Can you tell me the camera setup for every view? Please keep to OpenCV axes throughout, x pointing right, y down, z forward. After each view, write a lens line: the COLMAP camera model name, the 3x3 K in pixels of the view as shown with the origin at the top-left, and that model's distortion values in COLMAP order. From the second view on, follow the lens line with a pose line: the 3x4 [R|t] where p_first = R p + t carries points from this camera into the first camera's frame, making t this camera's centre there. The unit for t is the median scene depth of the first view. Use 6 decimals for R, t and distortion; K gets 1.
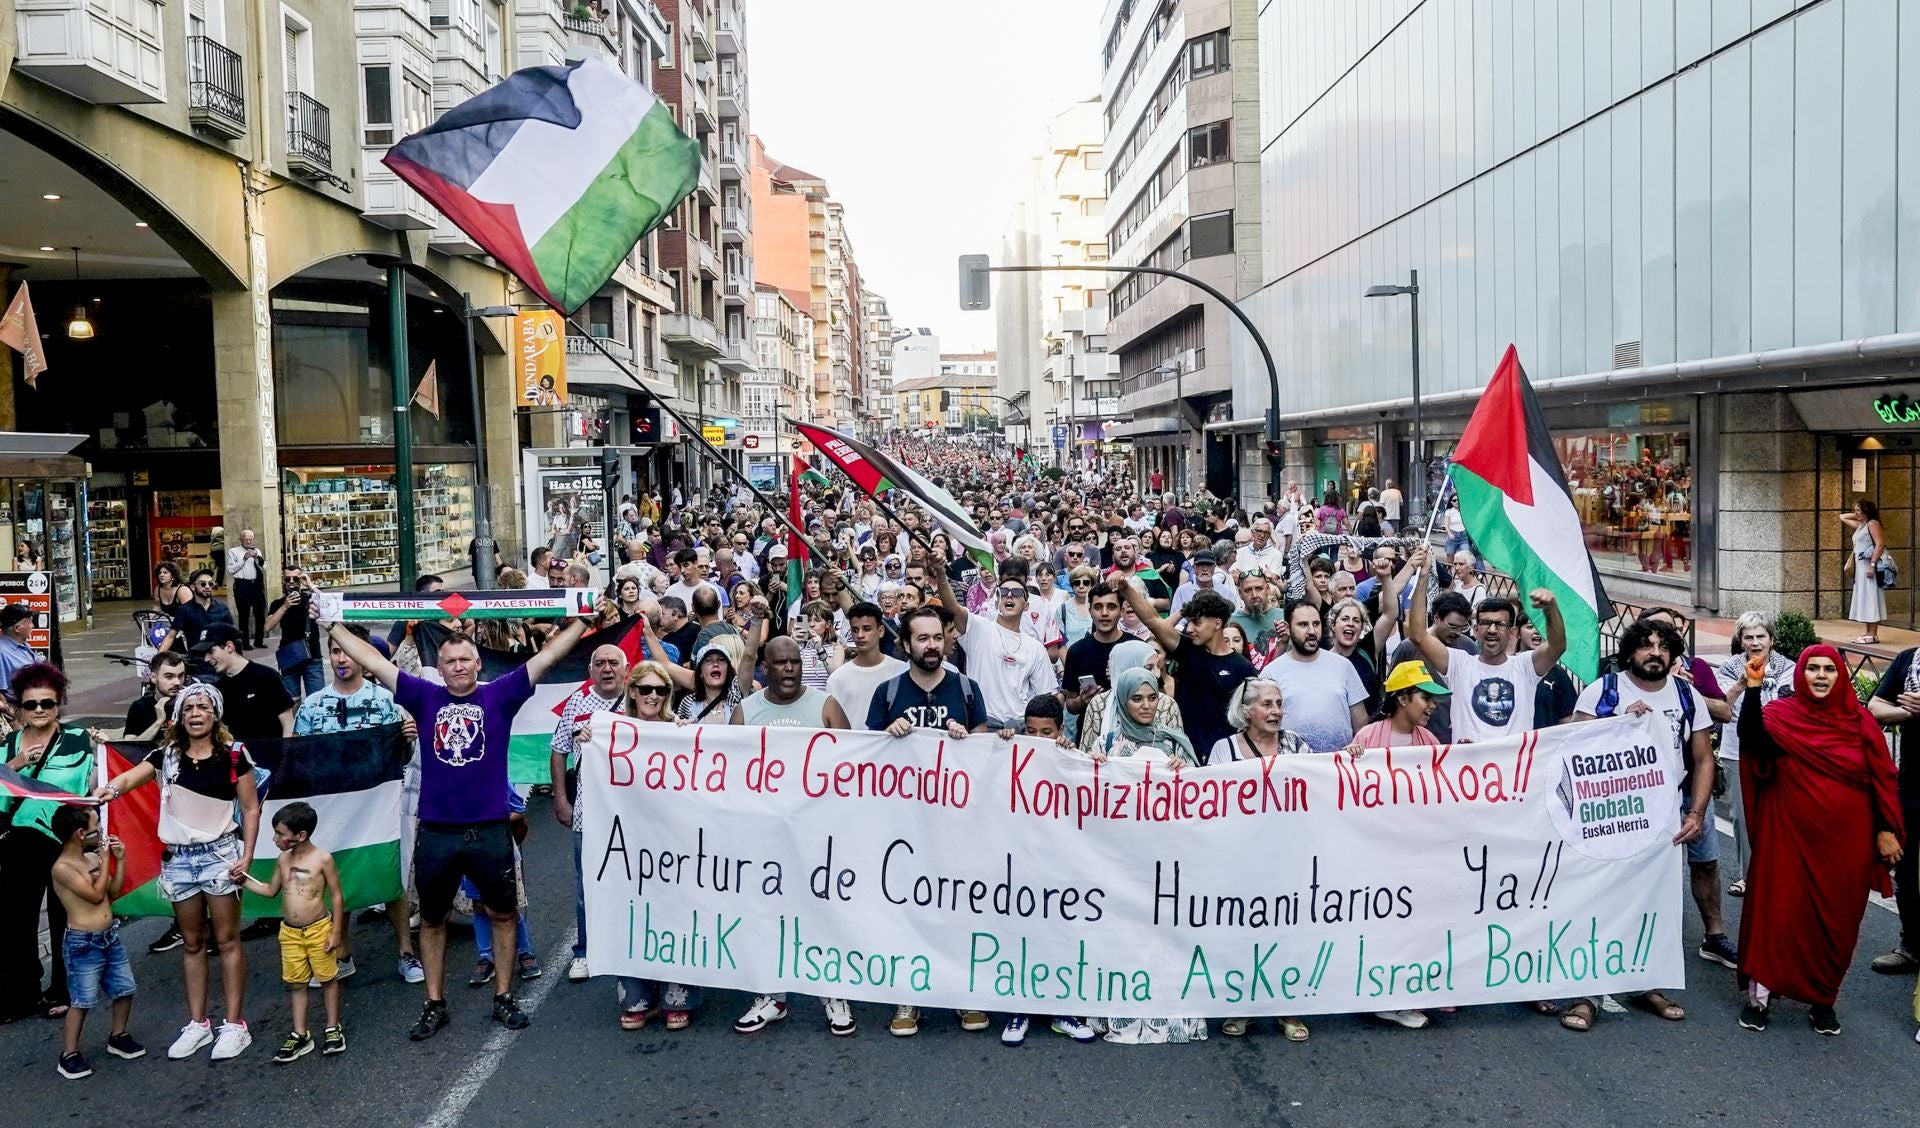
lens RADIAL K [[1822.0, 0, 960.0], [0, 1822.0, 564.0], [0, 0, 1]] dist [-0.002563, -0.002036]
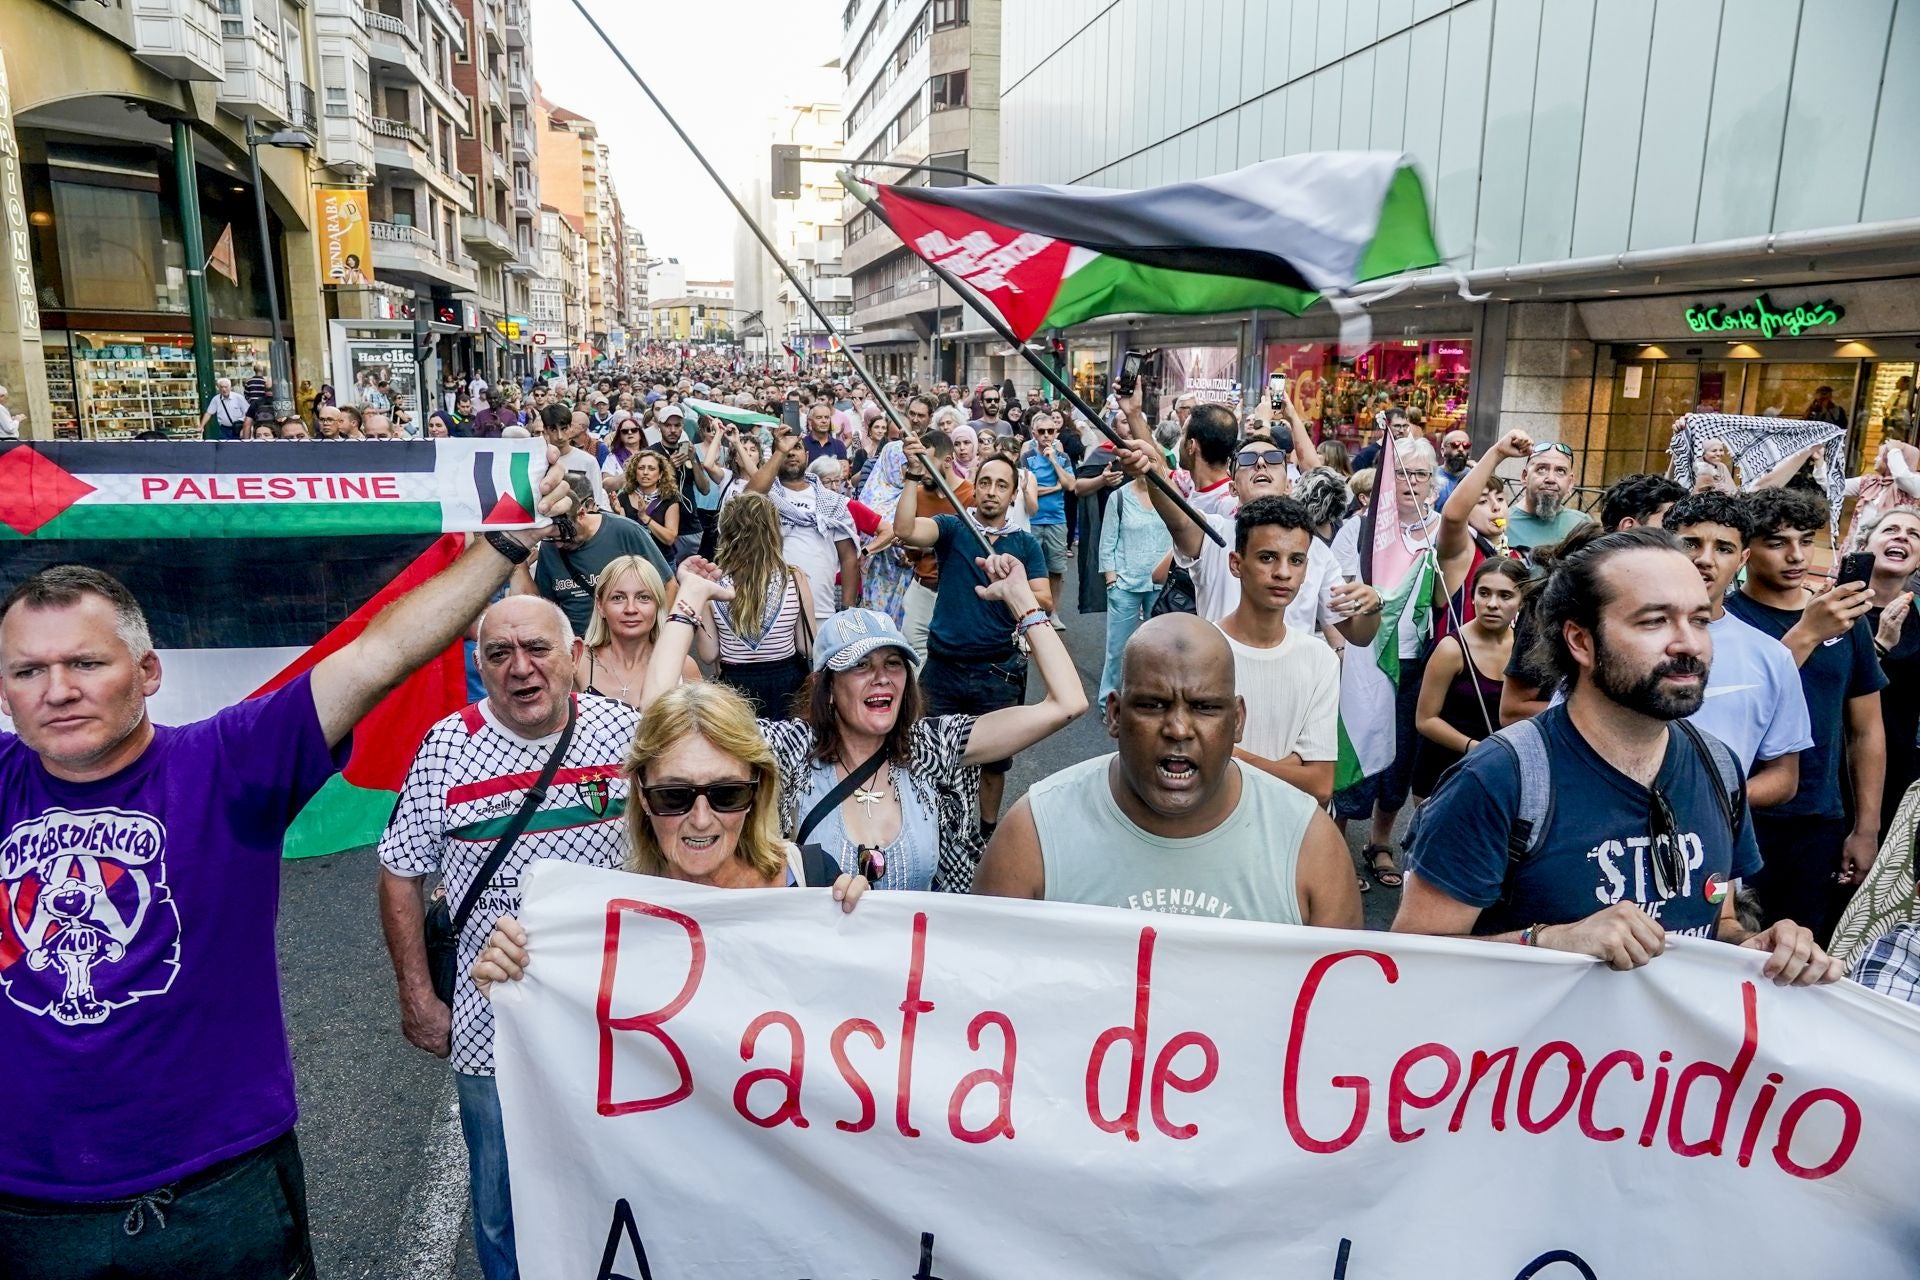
lens RADIAL K [[1296.3, 0, 960.0], [0, 1296.3, 640.0], [0, 0, 1]] dist [-0.016954, 0.004564]
pose [[0.978232, -0.006416, 0.207415, -0.031932], [-0.023432, 0.989714, 0.141129, 0.002362], [-0.206187, -0.142917, 0.968019, 0.141726]]
